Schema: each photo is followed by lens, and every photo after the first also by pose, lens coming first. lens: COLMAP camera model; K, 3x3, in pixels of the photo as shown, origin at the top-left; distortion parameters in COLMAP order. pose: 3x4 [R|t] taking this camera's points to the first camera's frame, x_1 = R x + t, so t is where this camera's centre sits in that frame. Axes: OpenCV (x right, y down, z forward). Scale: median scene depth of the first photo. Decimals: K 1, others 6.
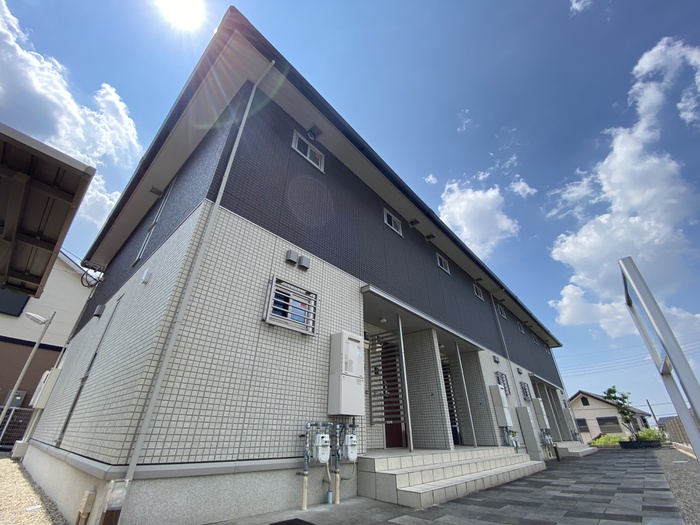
lens RADIAL K [[290.6, 0, 350.7], [0, 290.6, 260.8], [0, 0, 1]] dist [-0.007382, -0.005047]
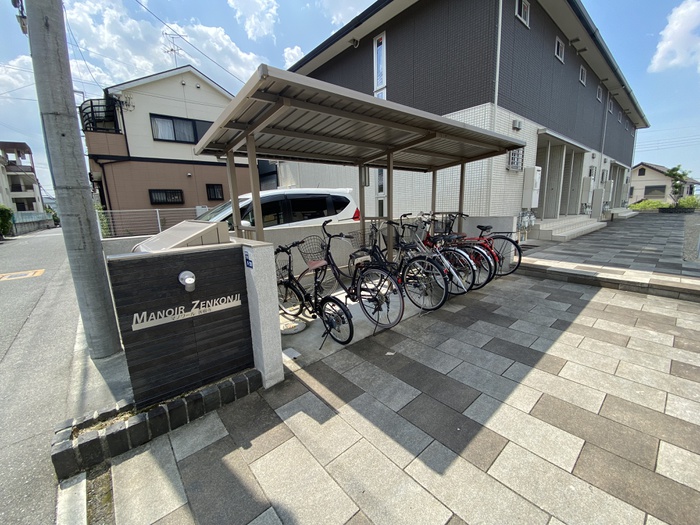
lens RADIAL K [[290.6, 0, 353.4], [0, 290.6, 262.0], [0, 0, 1]] dist [-0.007382, -0.005047]
pose [[0.991740, -0.011761, -0.127722, -0.309021], [0.094982, 0.736540, 0.669692, -0.209363], [0.086196, -0.676291, 0.731574, -0.268235]]
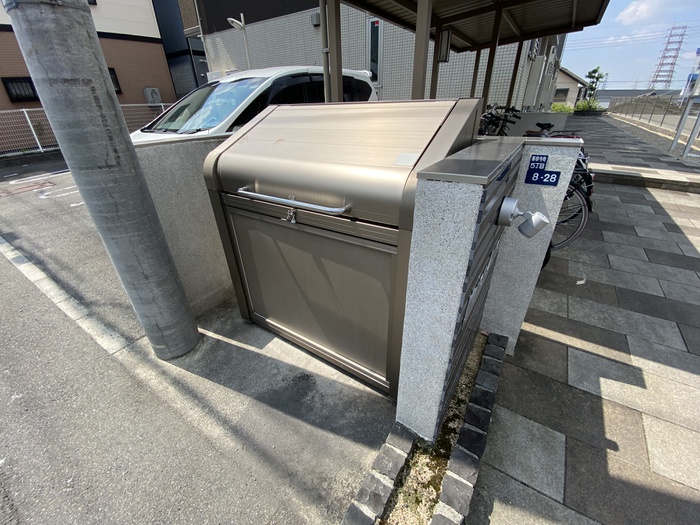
lens RADIAL K [[290.6, 0, 348.1], [0, 290.6, 261.4], [0, 0, 1]] dist [-0.007382, -0.005047]
pose [[0.986286, -0.099199, 0.131907, -0.492446], [-0.063908, 0.507327, 0.859380, -0.160393], [-0.152169, -0.856025, 0.494030, -0.204926]]
